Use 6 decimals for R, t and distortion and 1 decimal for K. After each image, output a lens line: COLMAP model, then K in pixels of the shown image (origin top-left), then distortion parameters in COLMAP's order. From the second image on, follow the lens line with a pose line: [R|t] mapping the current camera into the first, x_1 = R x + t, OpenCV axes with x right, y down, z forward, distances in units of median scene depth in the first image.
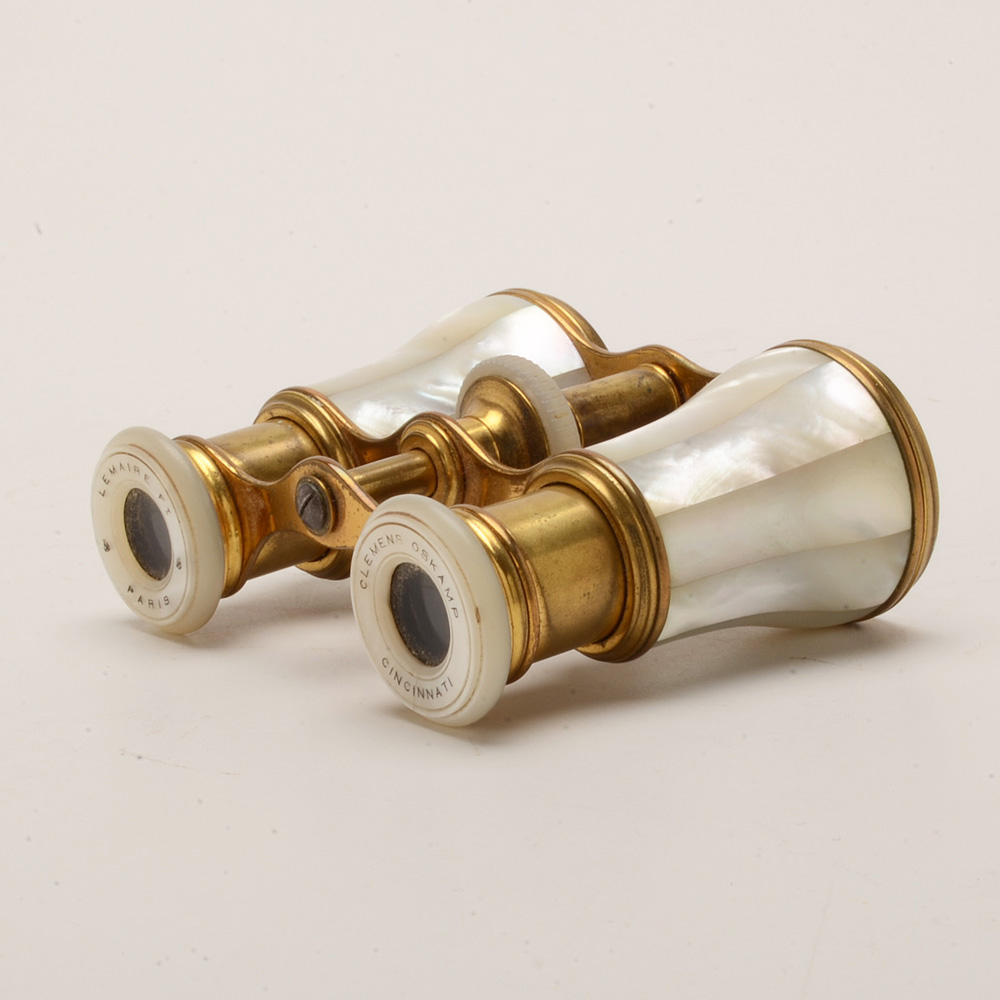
lens RADIAL K [[3175.7, 0, 500.0], [0, 3175.7, 500.0], [0, 0, 1]] dist [0.050526, -0.489121]
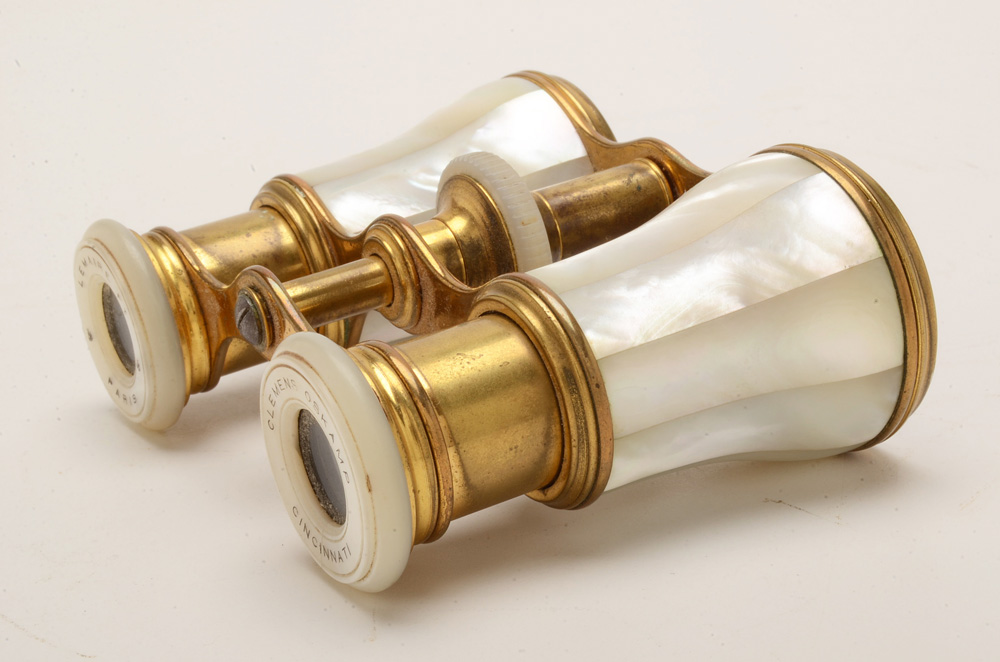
lens RADIAL K [[2059.2, 0, 500.0], [0, 2059.2, 331.0], [0, 0, 1]] dist [-0.006144, -0.106425]
pose [[0.993472, 0.023921, -0.111543, 0.081237], [-0.014053, 0.995984, 0.088426, -0.049547], [0.113210, -0.086281, 0.989818, 0.416940]]
